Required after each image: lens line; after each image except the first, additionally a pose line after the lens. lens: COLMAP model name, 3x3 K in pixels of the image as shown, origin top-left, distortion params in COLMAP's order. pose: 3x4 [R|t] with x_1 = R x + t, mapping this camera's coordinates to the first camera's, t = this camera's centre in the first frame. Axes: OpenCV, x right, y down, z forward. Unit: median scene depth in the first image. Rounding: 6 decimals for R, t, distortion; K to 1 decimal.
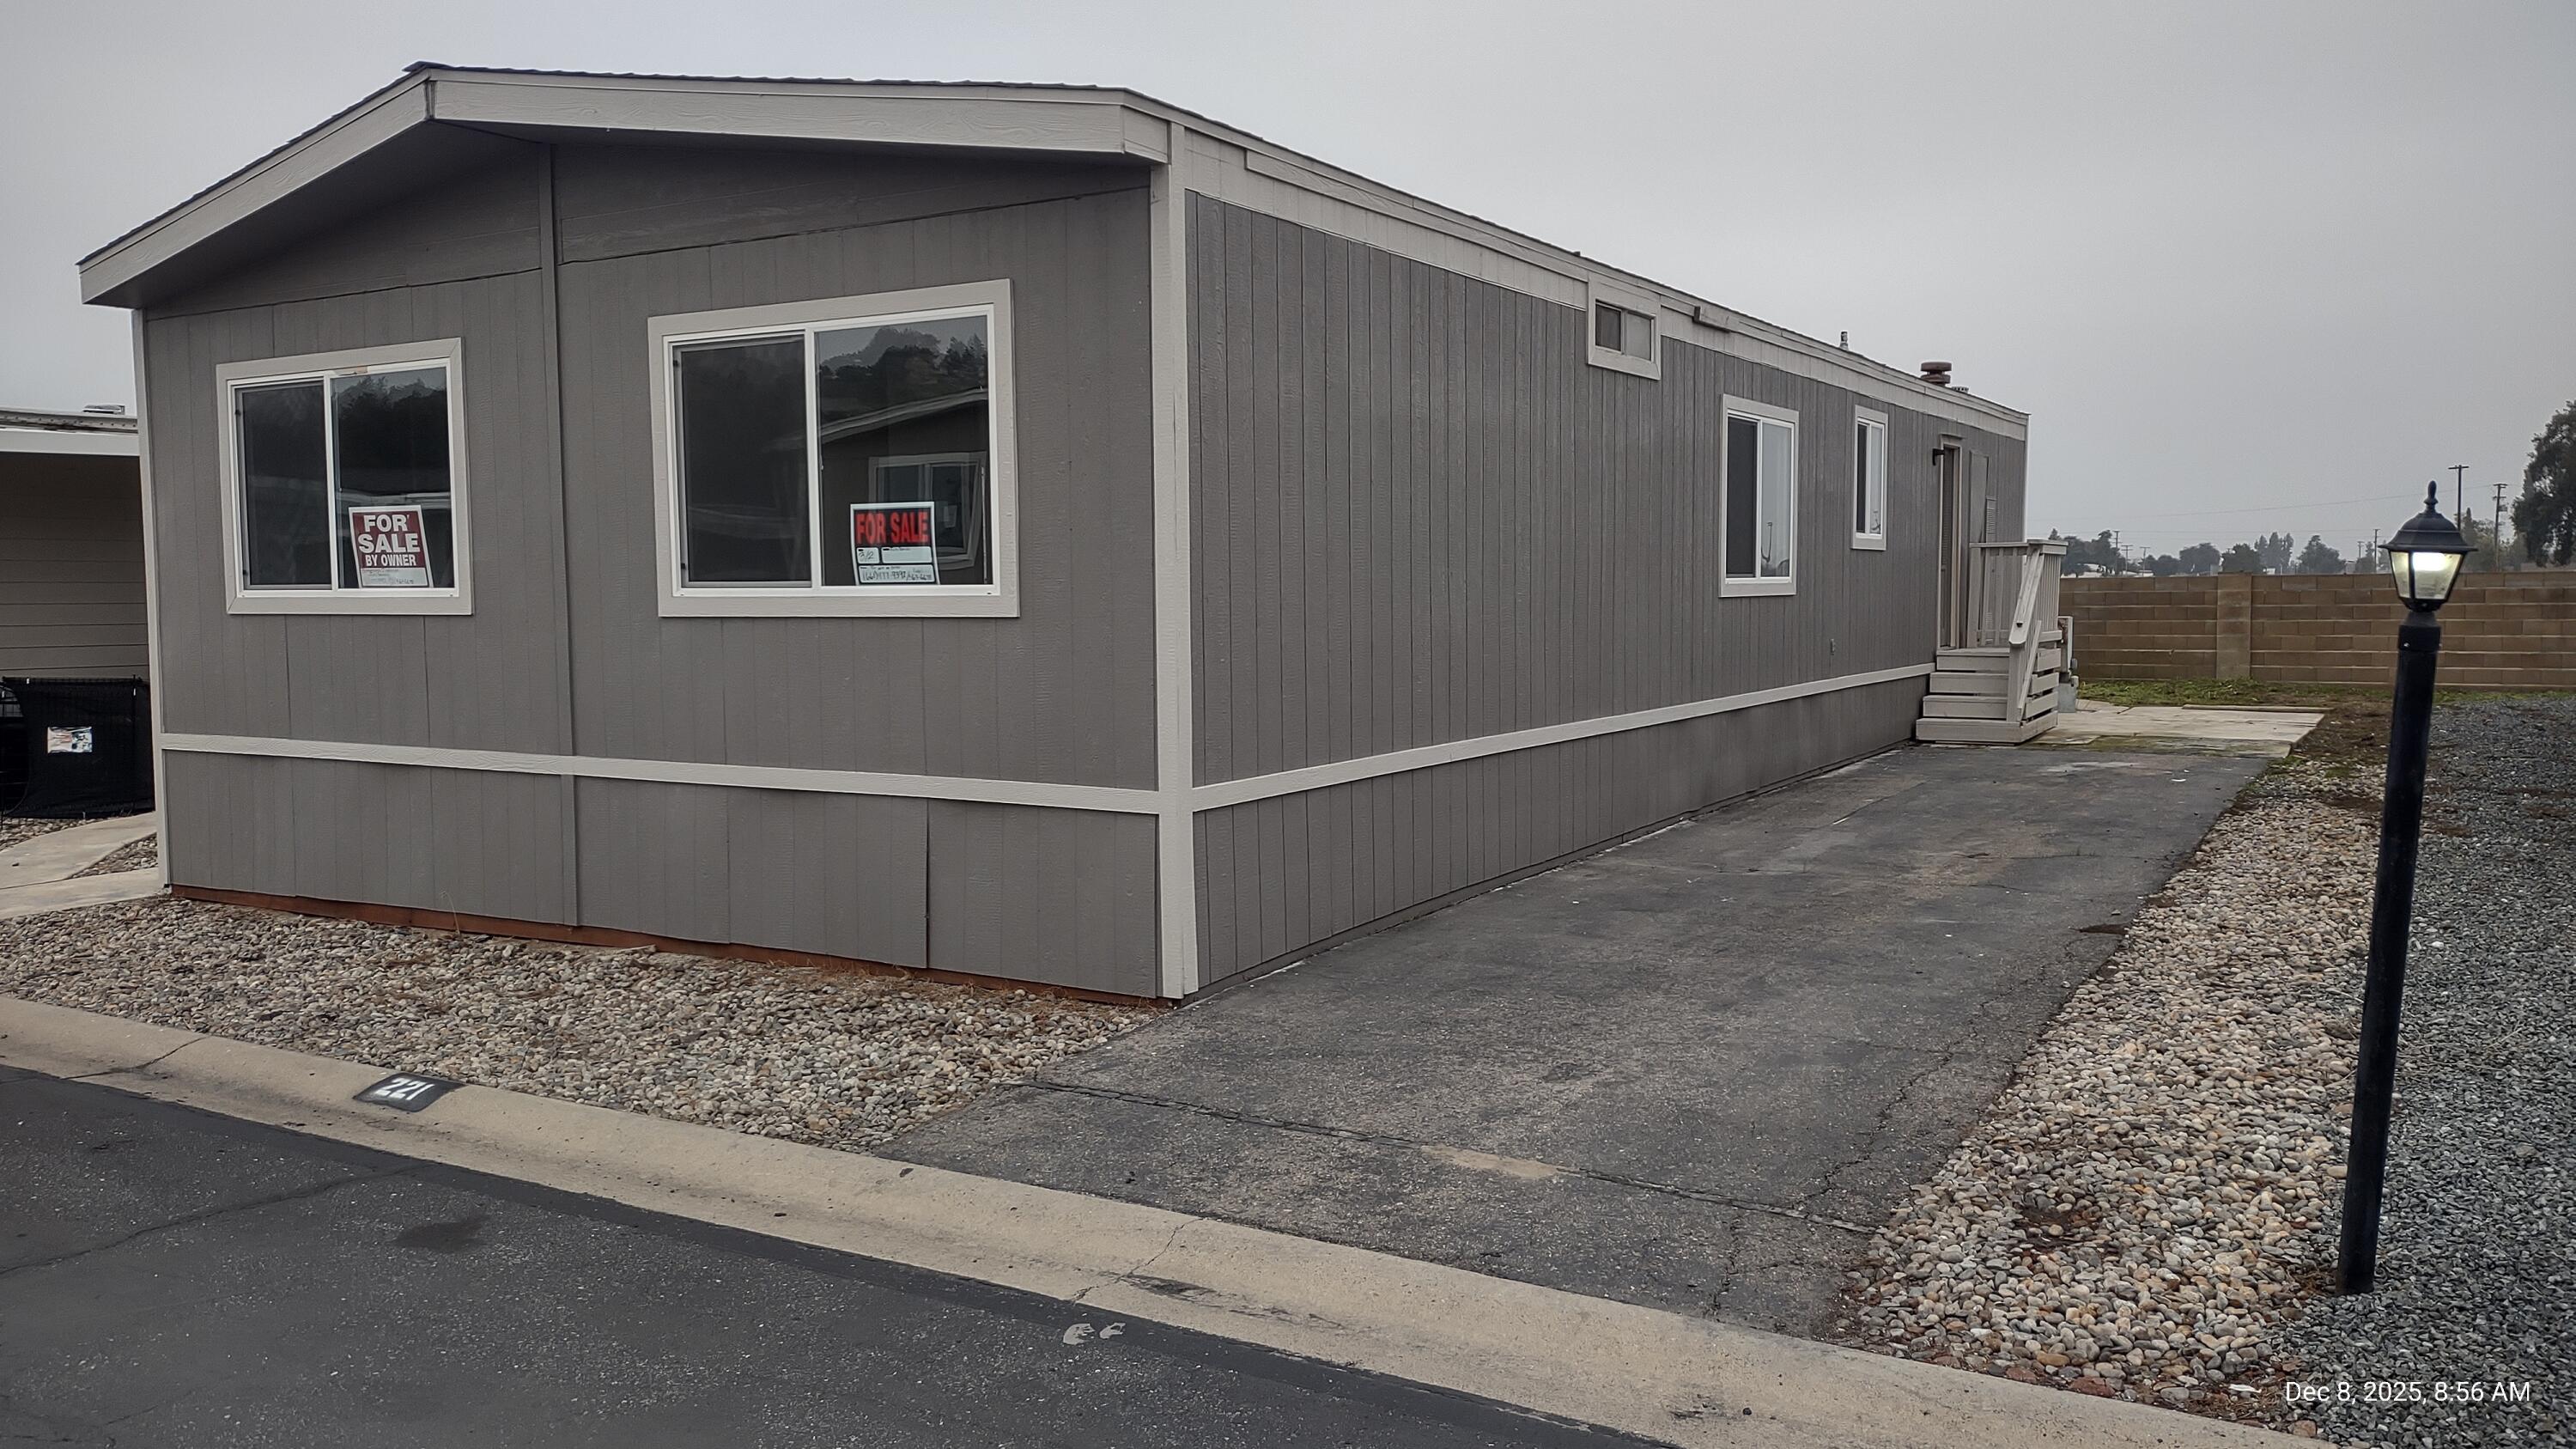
lens RADIAL K [[1897.1, 0, 1291.1], [0, 1897.1, 710.4], [0, 0, 1]] dist [0.099097, -0.157104]
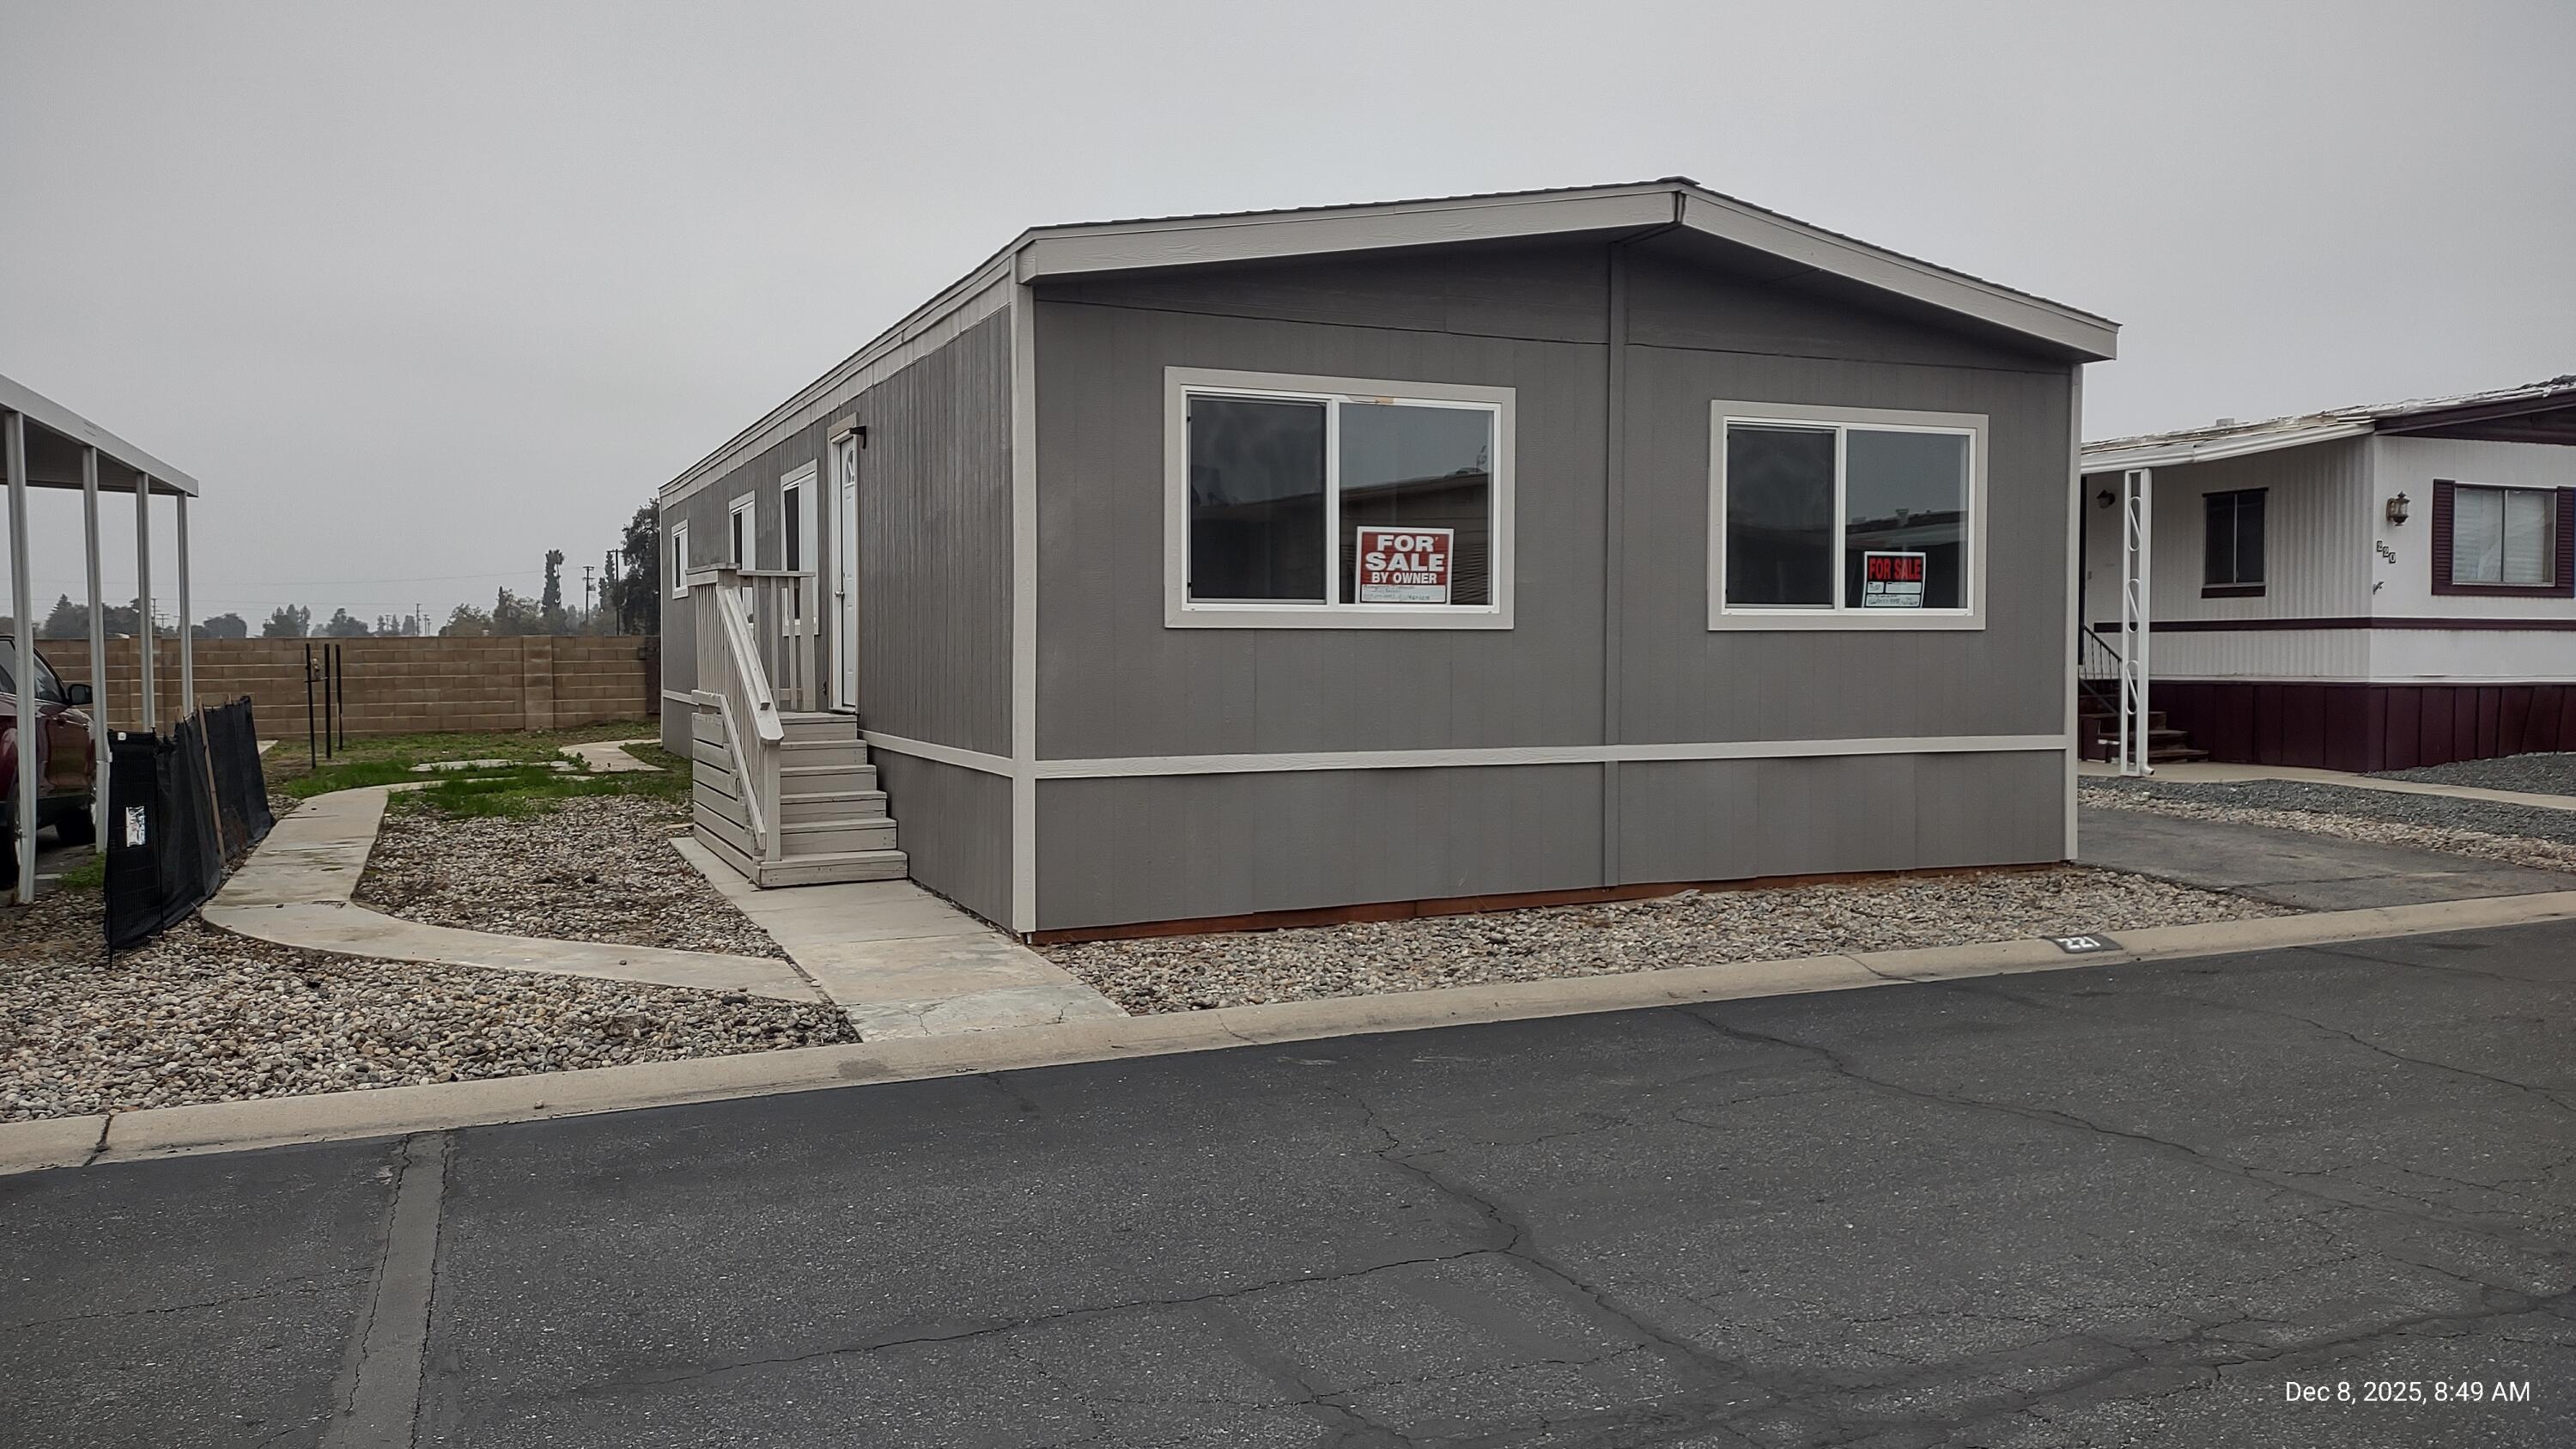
lens RADIAL K [[1897.1, 0, 1291.1], [0, 1897.1, 710.4], [0, 0, 1]] dist [0.099097, -0.157104]
pose [[0.581784, -0.018638, 0.813129, -1.395062], [0.048926, 0.998729, -0.012114, 0.006417], [-0.811870, 0.046831, 0.581957, 0.438905]]
